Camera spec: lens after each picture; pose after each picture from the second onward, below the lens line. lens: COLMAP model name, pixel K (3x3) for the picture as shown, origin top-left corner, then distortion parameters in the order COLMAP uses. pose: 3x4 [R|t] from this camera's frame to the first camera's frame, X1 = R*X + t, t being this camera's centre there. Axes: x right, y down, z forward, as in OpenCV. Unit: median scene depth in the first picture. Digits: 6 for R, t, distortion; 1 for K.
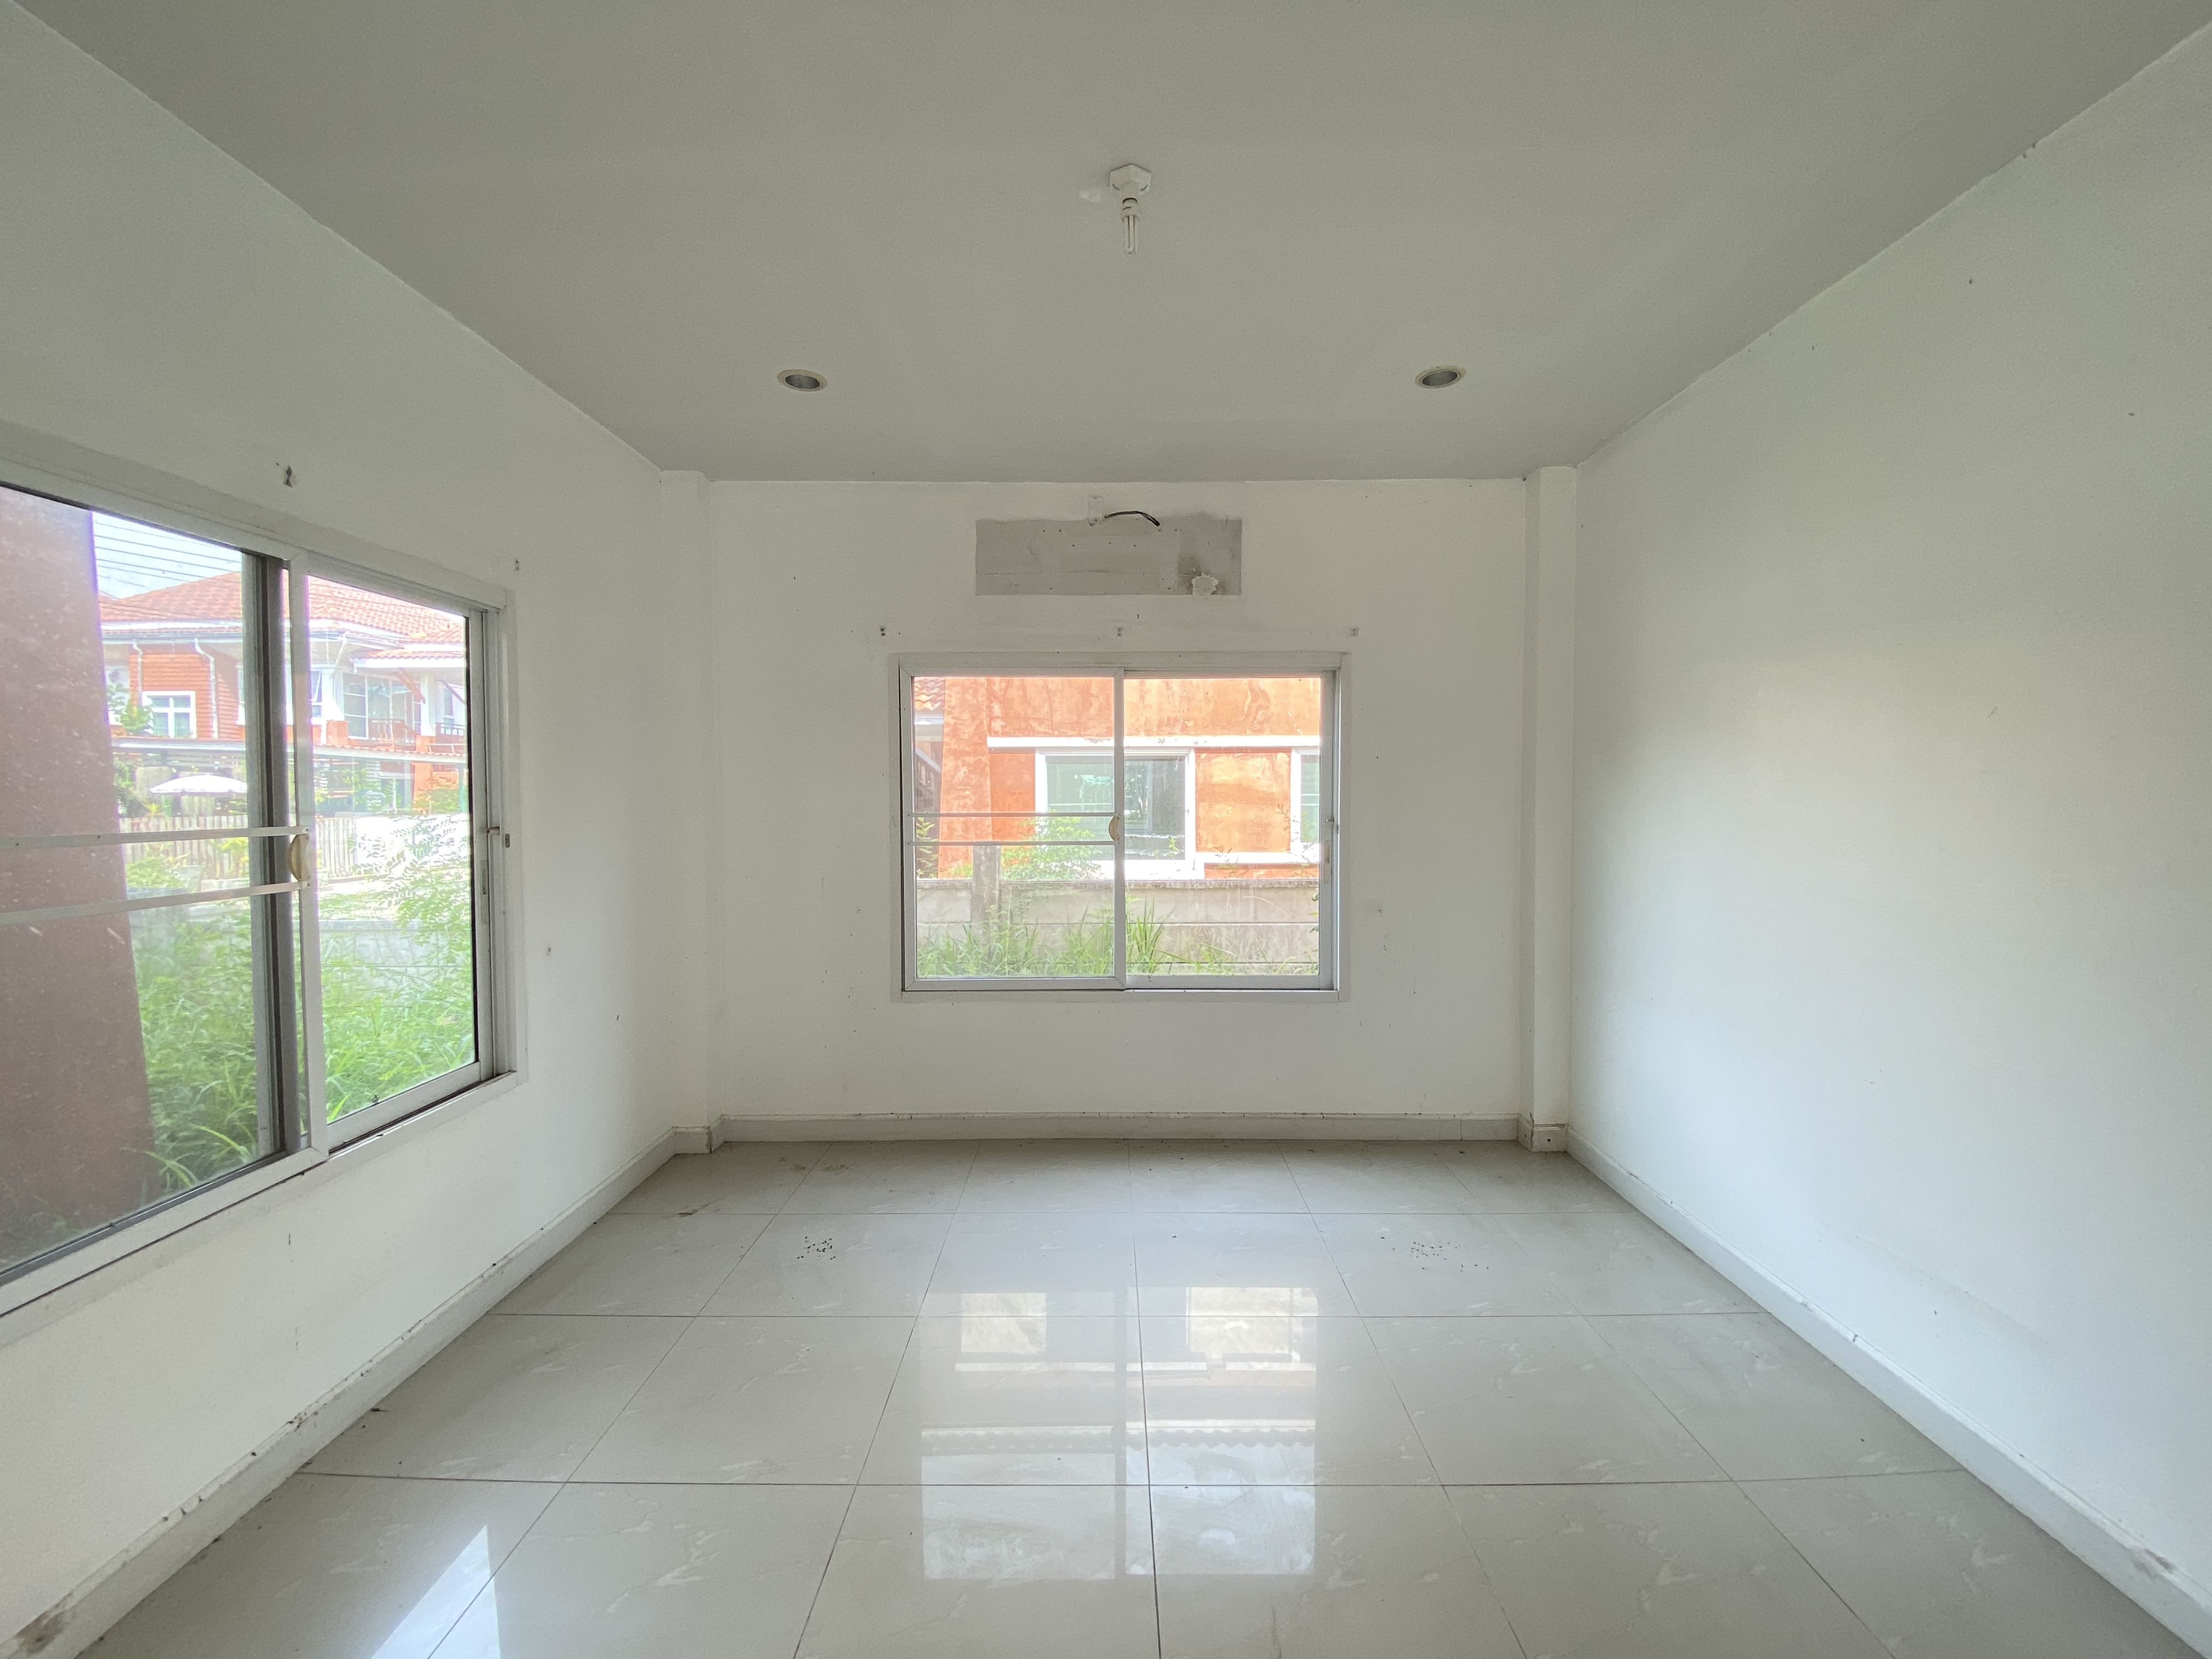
lens RADIAL K [[898.4, 0, 1109.5], [0, 898.4, 819.6], [0, 0, 1]] dist [0.036377, -0.023965]
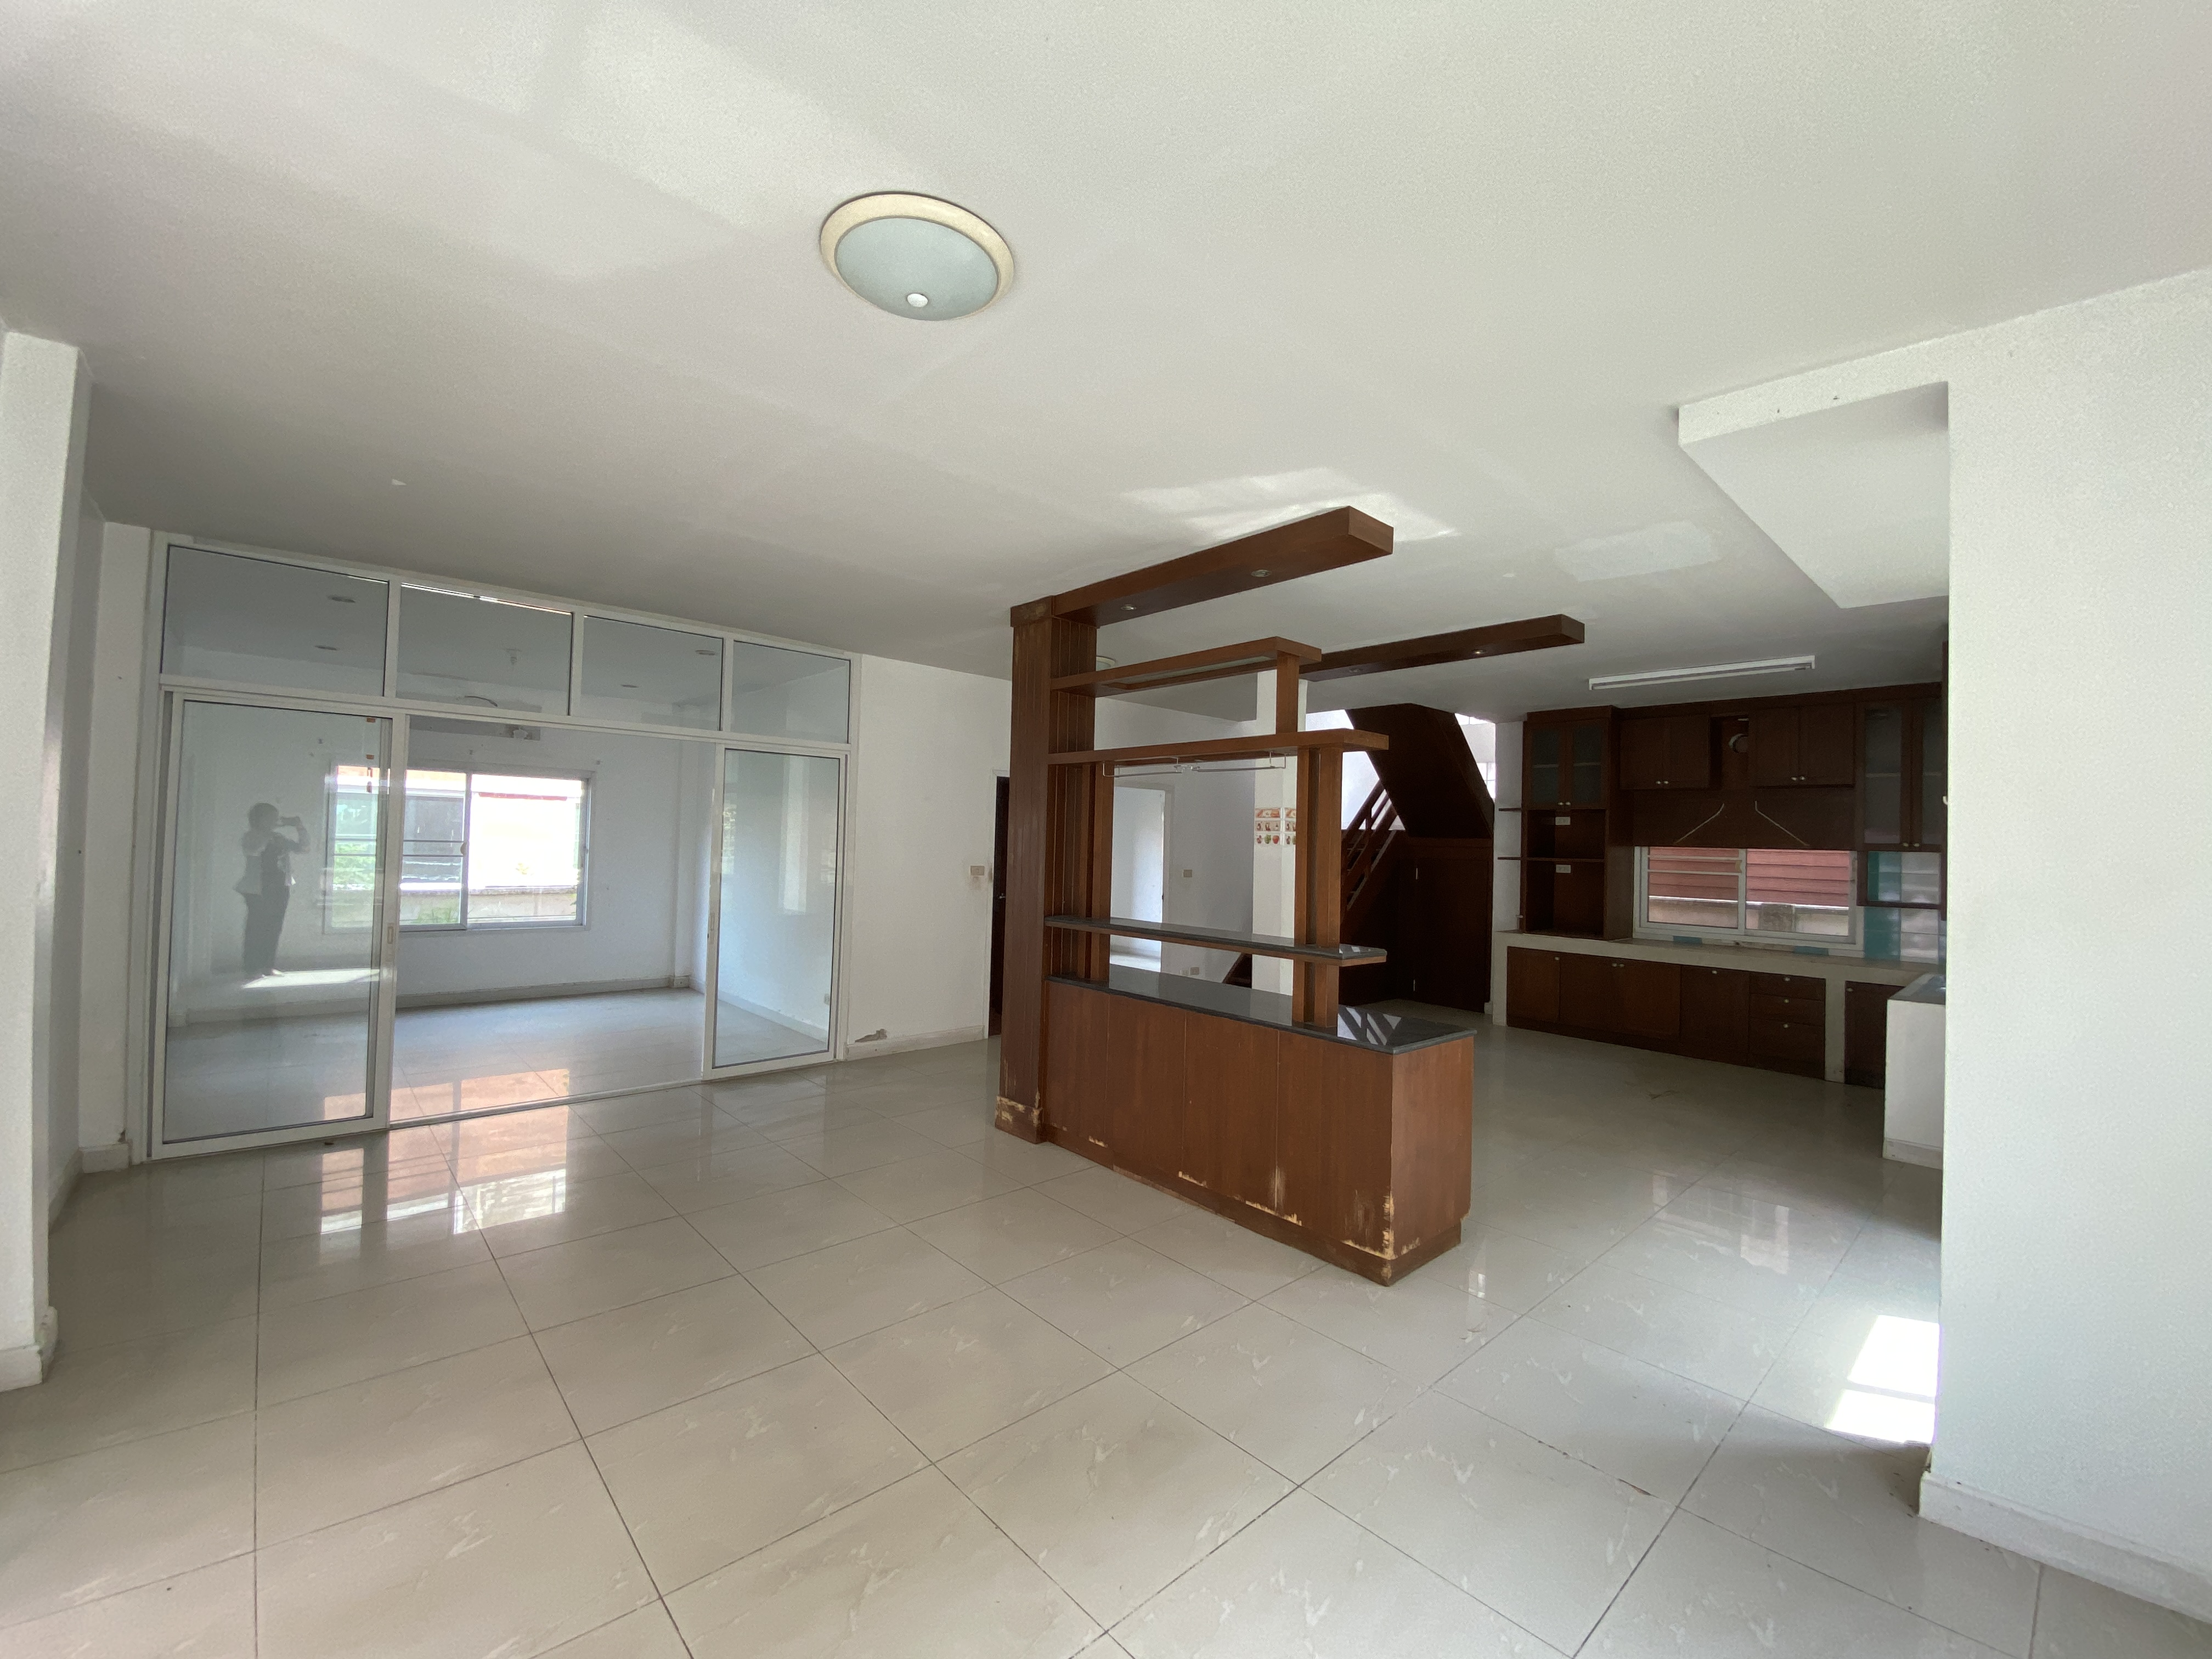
lens RADIAL K [[899.0, 0, 1060.5], [0, 899.0, 825.1], [0, 0, 1]] dist [0.002295, 0.000138]
pose [[0.749878, 0.032334, 0.660785, -0.330637], [-0.008480, 0.999193, -0.039269, 0.023524], [-0.661521, 0.023844, 0.749547, -1.397447]]
